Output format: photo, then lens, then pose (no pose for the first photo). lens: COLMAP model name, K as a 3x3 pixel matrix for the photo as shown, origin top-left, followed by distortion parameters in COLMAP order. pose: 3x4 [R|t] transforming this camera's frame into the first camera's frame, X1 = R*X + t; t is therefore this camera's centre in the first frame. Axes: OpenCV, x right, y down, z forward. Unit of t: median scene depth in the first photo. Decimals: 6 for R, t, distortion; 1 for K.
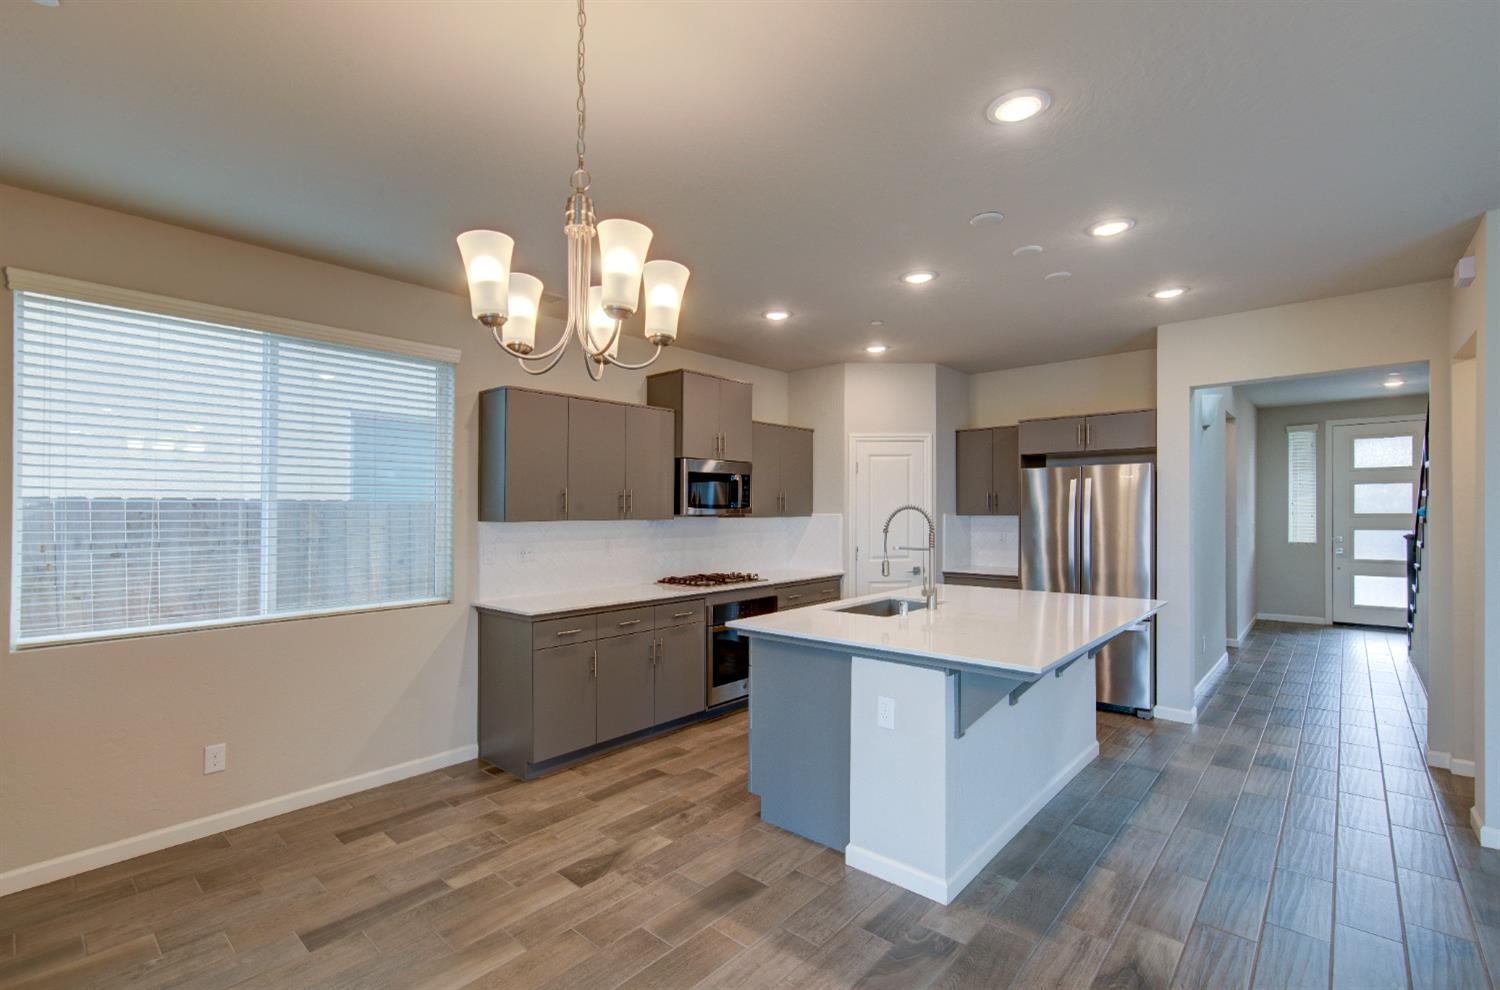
lens RADIAL K [[689.5, 0, 750.0], [0, 689.5, 495.0], [0, 0, 1]] dist [0.000480, -0.000019]
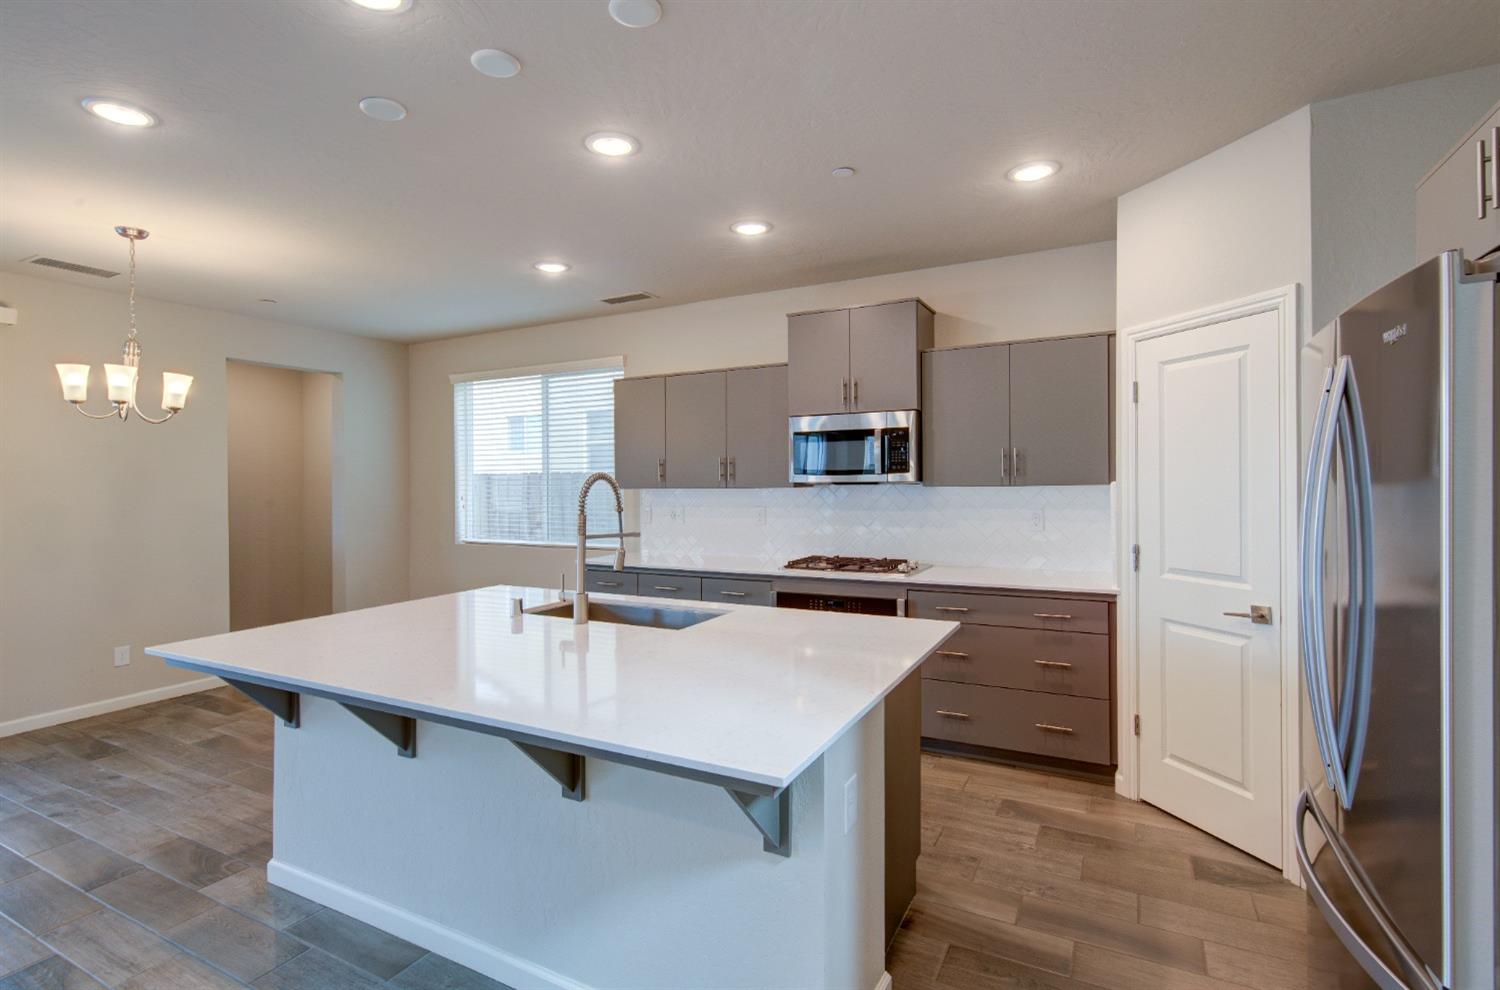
lens RADIAL K [[684.4, 0, 750.0], [0, 684.4, 495.0], [0, 0, 1]] dist [-0.000263, -0.000672]
pose [[0.253141, 0.018542, -0.967252, 0.756872], [0.032898, 0.999073, 0.027762, 0.018259], [0.966870, -0.038848, 0.252296, 0.776592]]
